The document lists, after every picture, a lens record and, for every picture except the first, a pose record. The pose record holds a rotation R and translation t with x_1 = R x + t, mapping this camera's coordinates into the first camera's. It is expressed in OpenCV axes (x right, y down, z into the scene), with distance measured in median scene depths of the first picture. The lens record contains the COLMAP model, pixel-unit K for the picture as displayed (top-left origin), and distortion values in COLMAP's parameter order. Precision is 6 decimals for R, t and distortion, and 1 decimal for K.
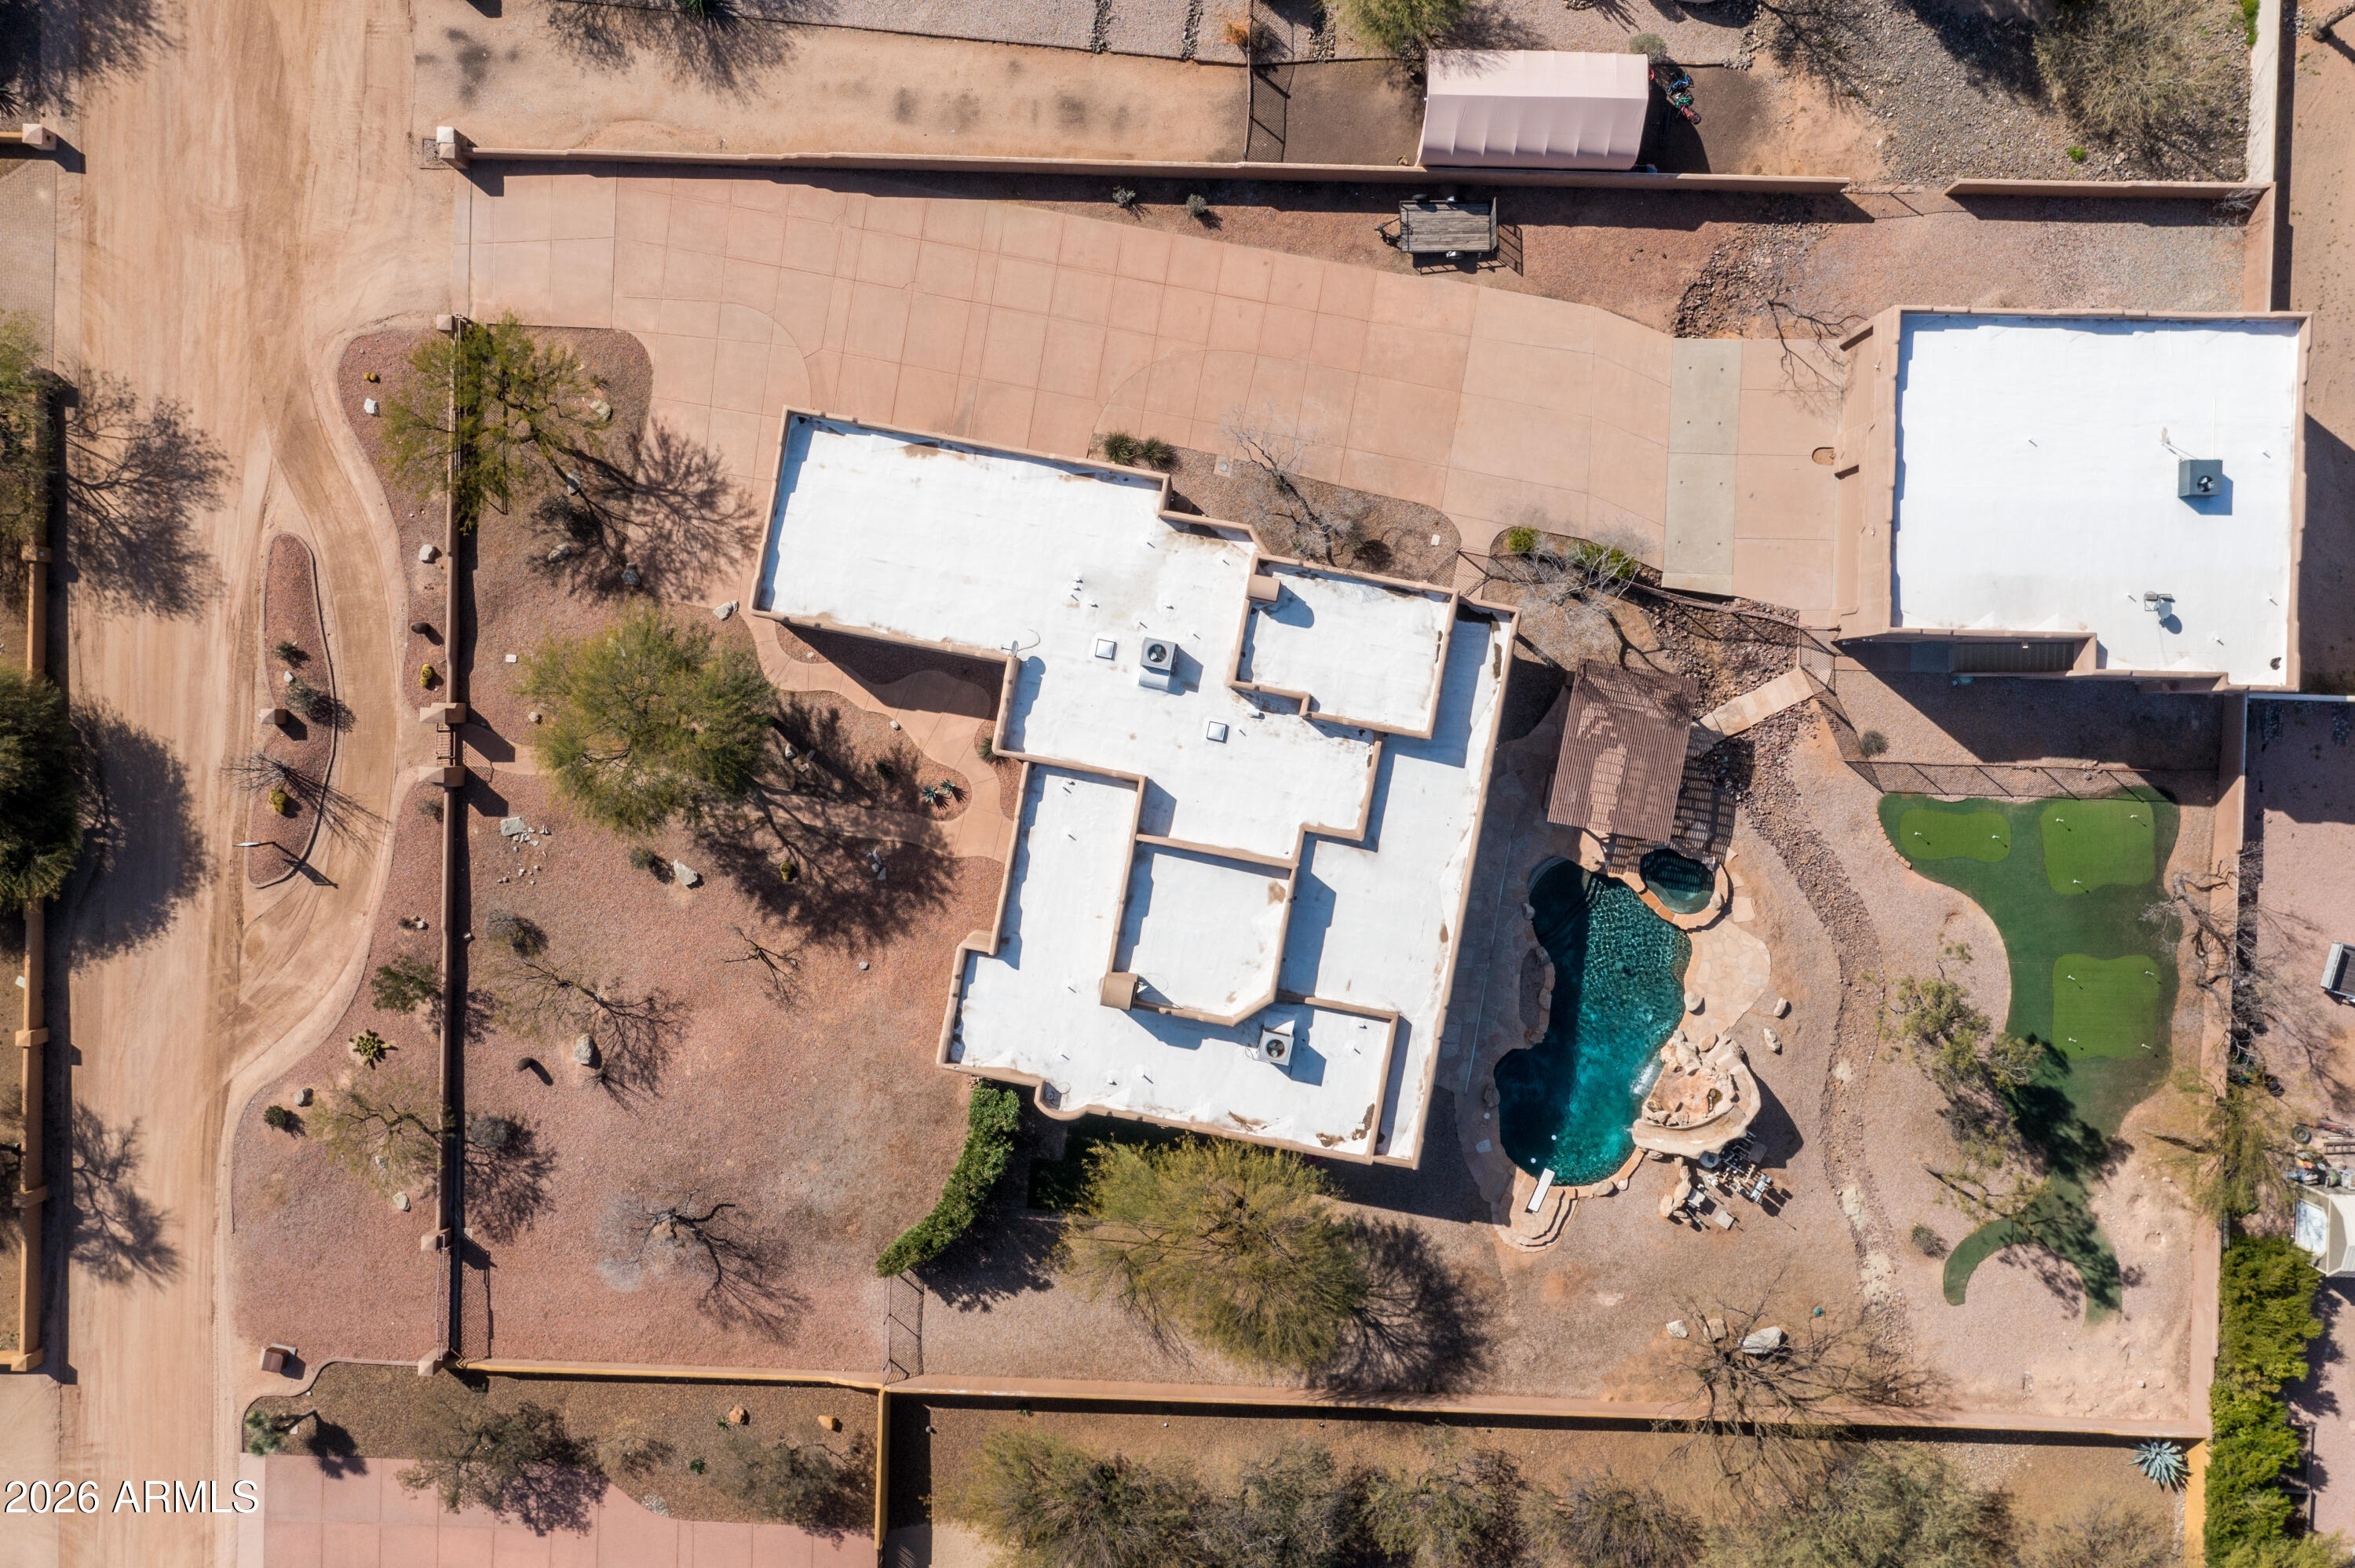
lens RADIAL K [[1867.9, 0, 1173.9], [0, 1867.9, 782.5], [0, 0, 1]] dist [0.010719, 0.004008]
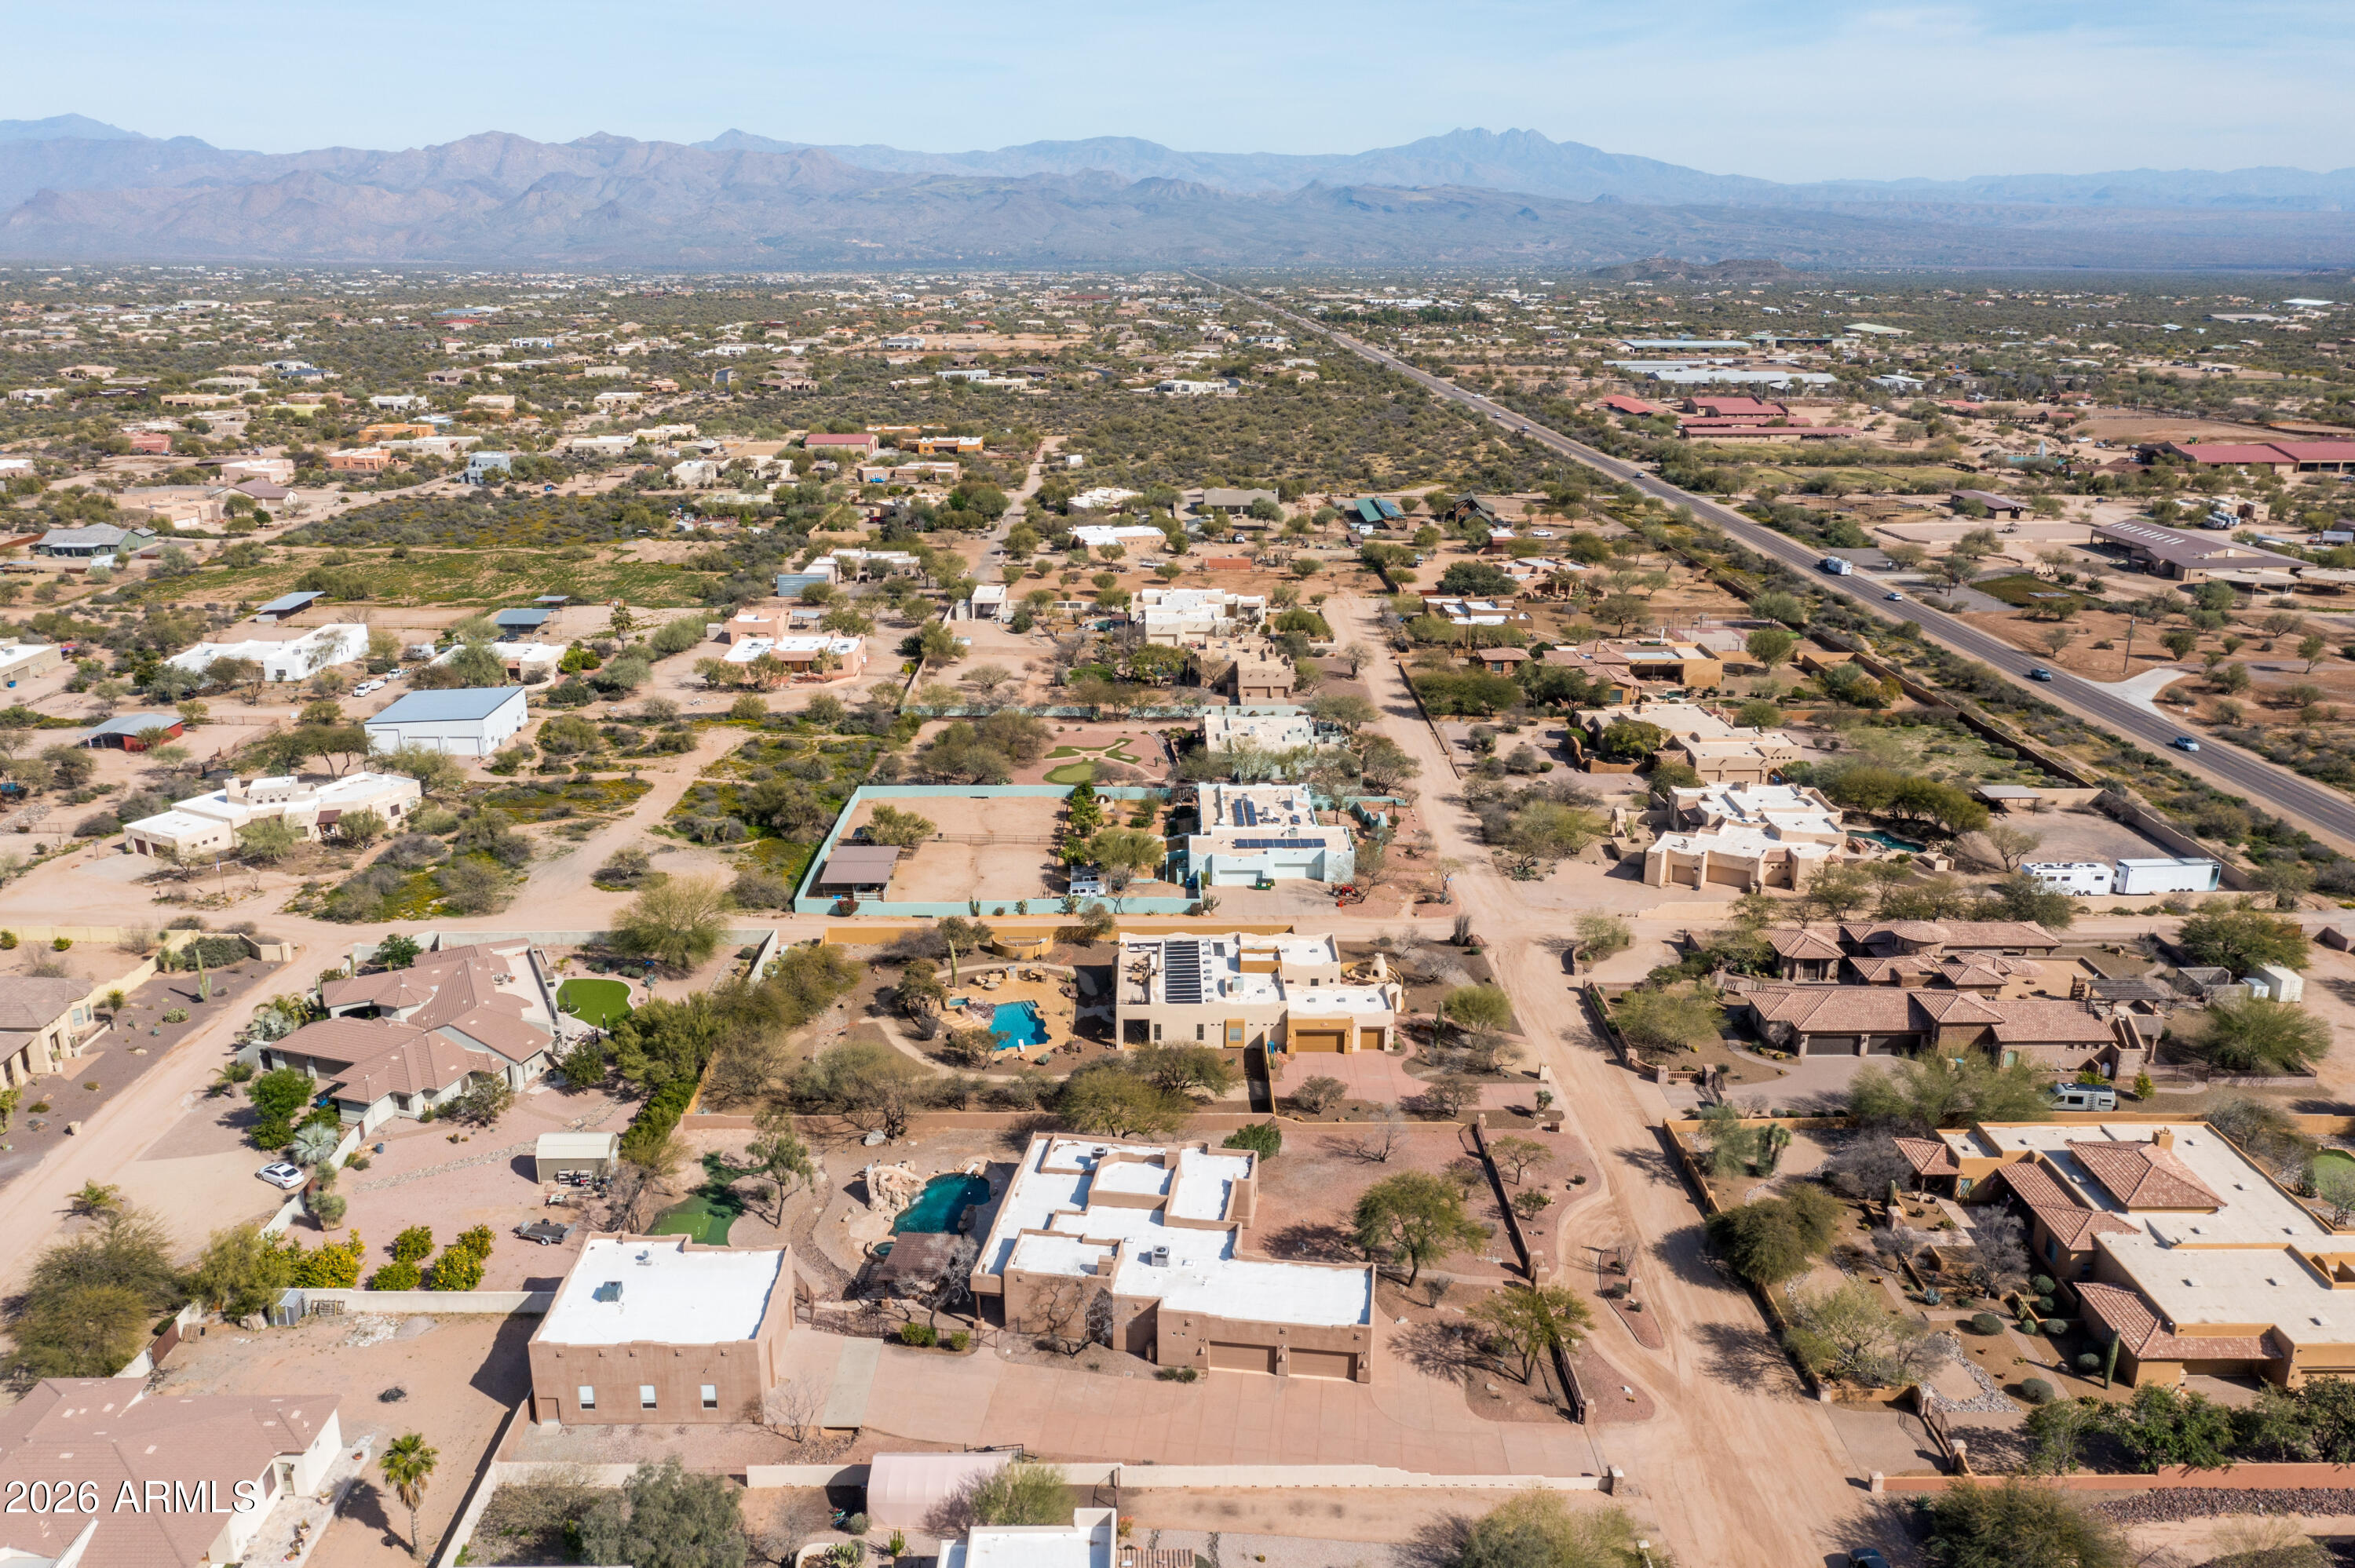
lens RADIAL K [[1847.3, 0, 1169.6], [0, 1847.3, 774.7], [0, 0, 1]] dist [0.017213, 0.001381]
pose [[-0.999060, 0.026732, -0.034139, 0.032026], [-0.040783, -0.311905, 0.949238, -1.621996], [0.014727, 0.949737, 0.312702, -0.069906]]
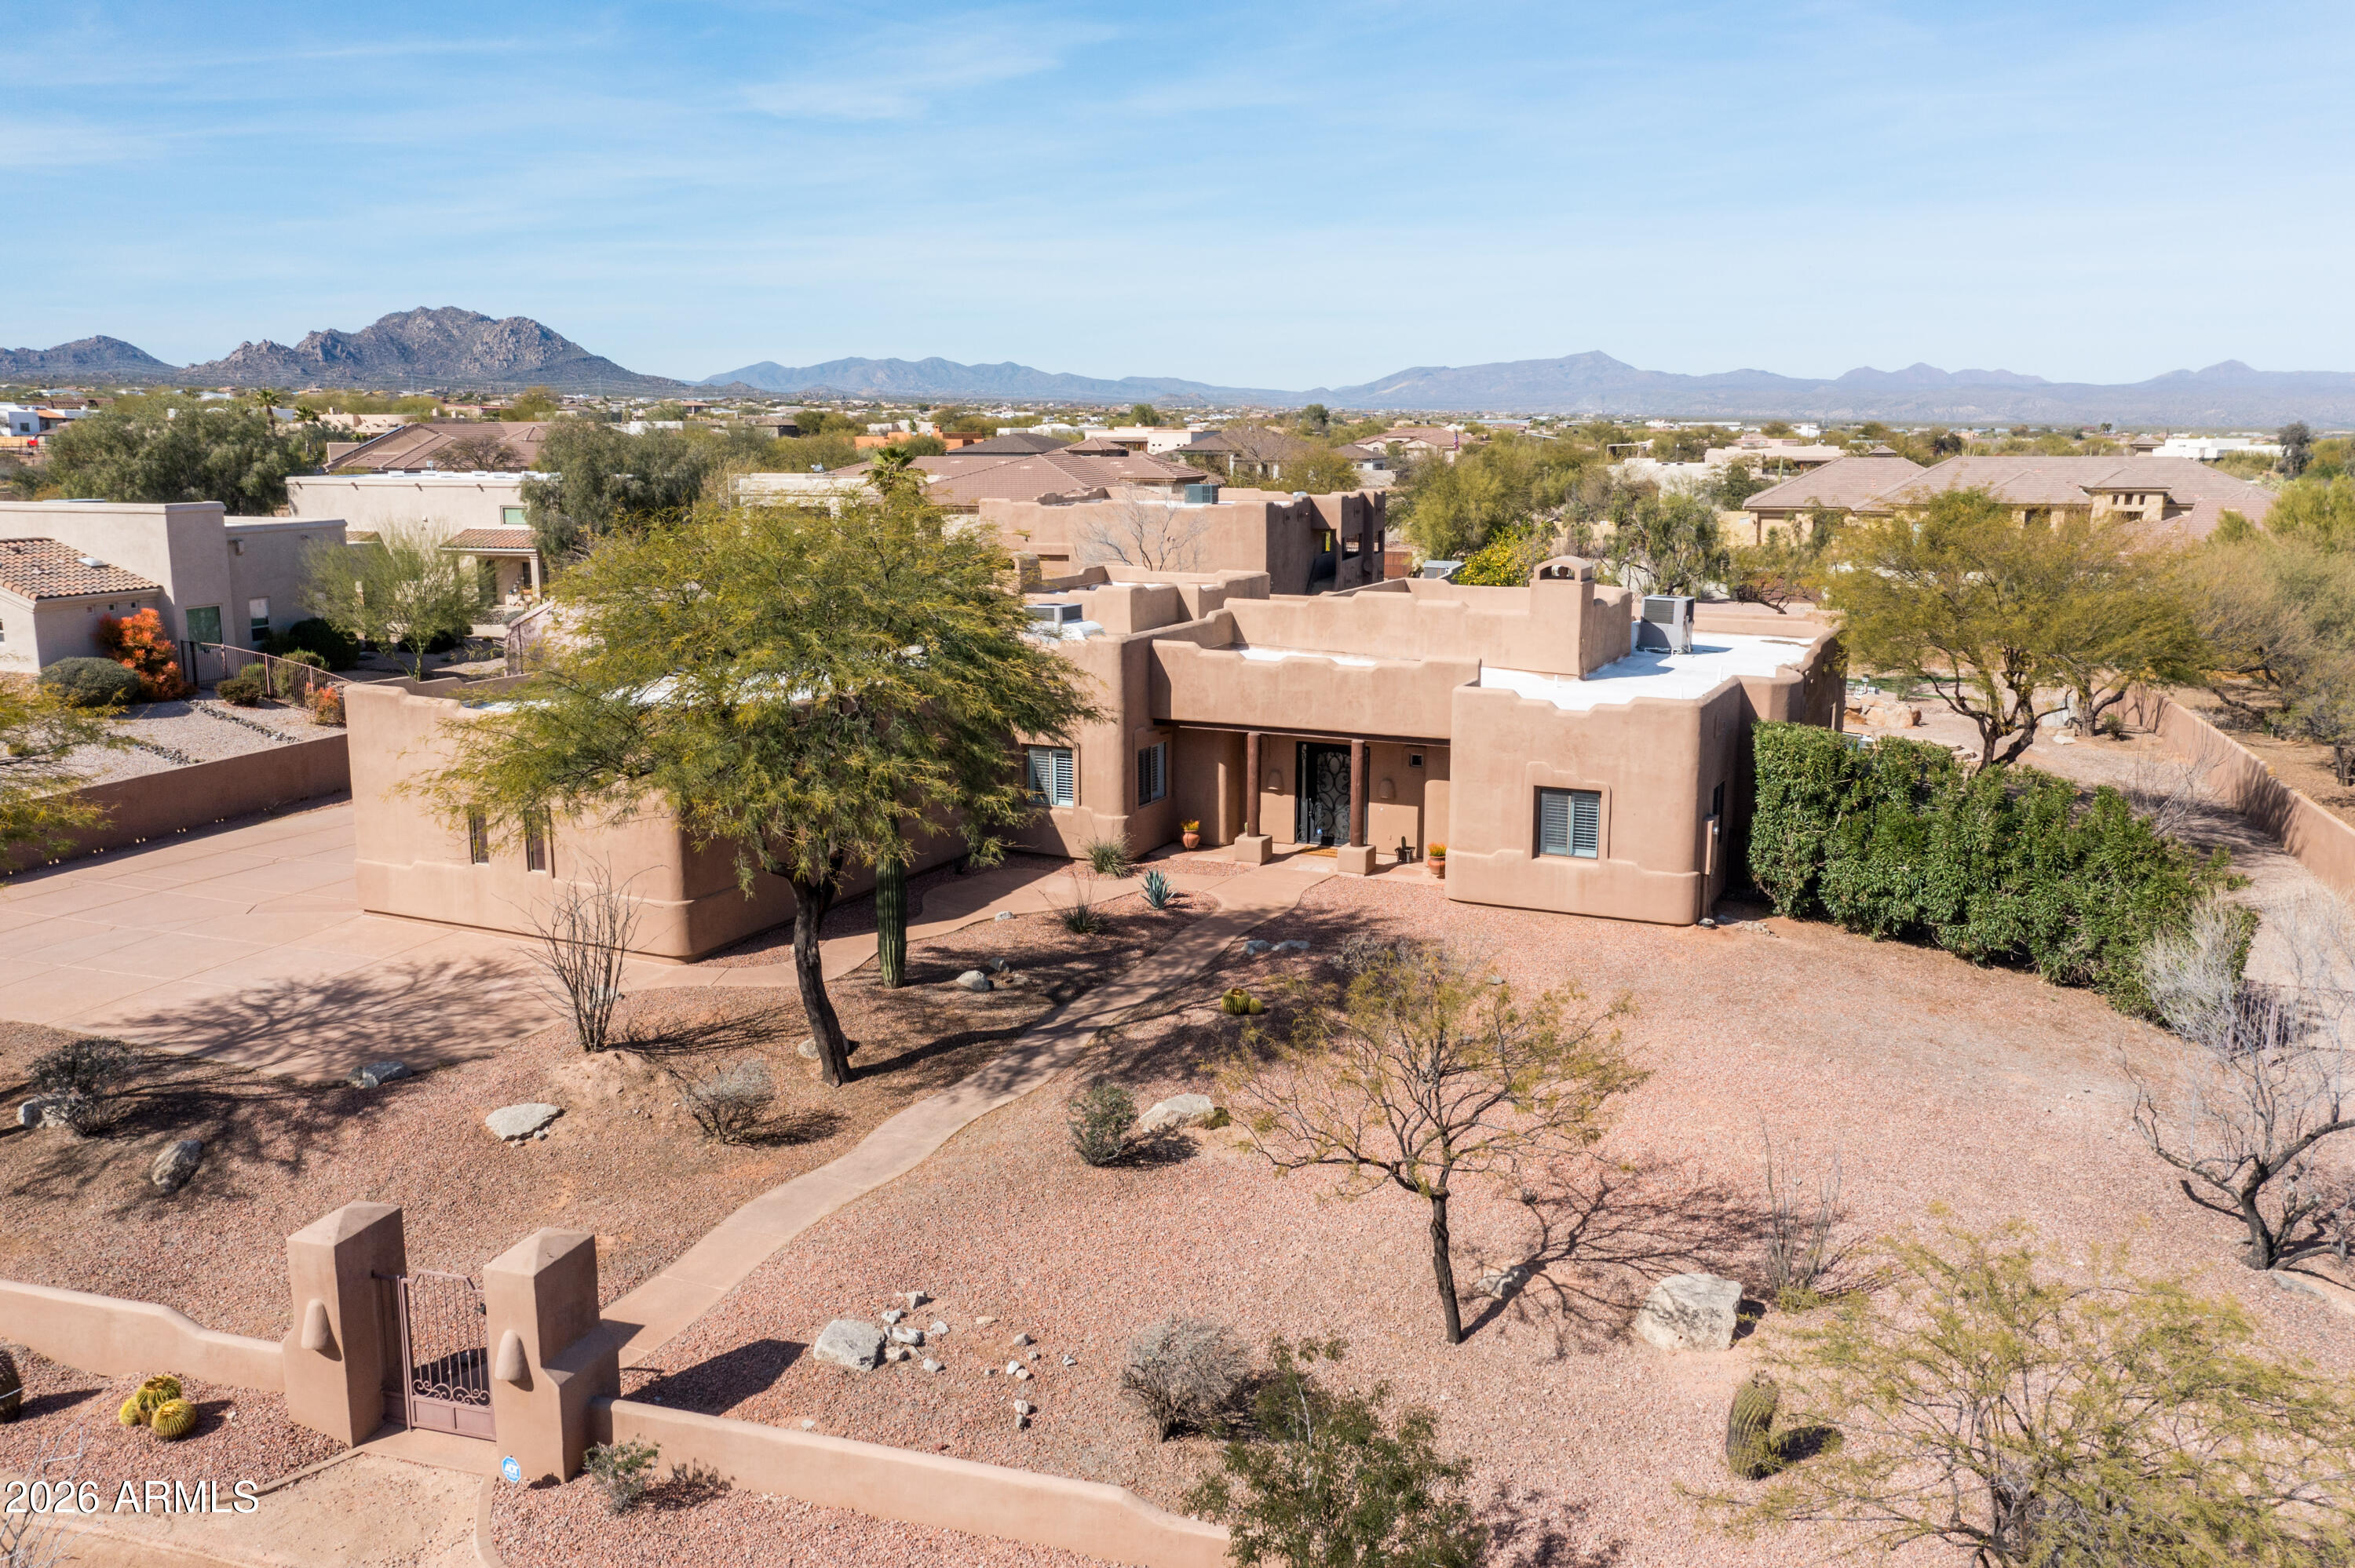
lens RADIAL K [[1867.9, 0, 1173.9], [0, 1867.9, 782.5], [0, 0, 1]] dist [0.010719, 0.004008]
pose [[0.271986, -0.160038, 0.948900, -0.596081], [0.962191, 0.030290, -0.270687, 0.144011], [0.014577, 0.986646, 0.162225, 0.885805]]
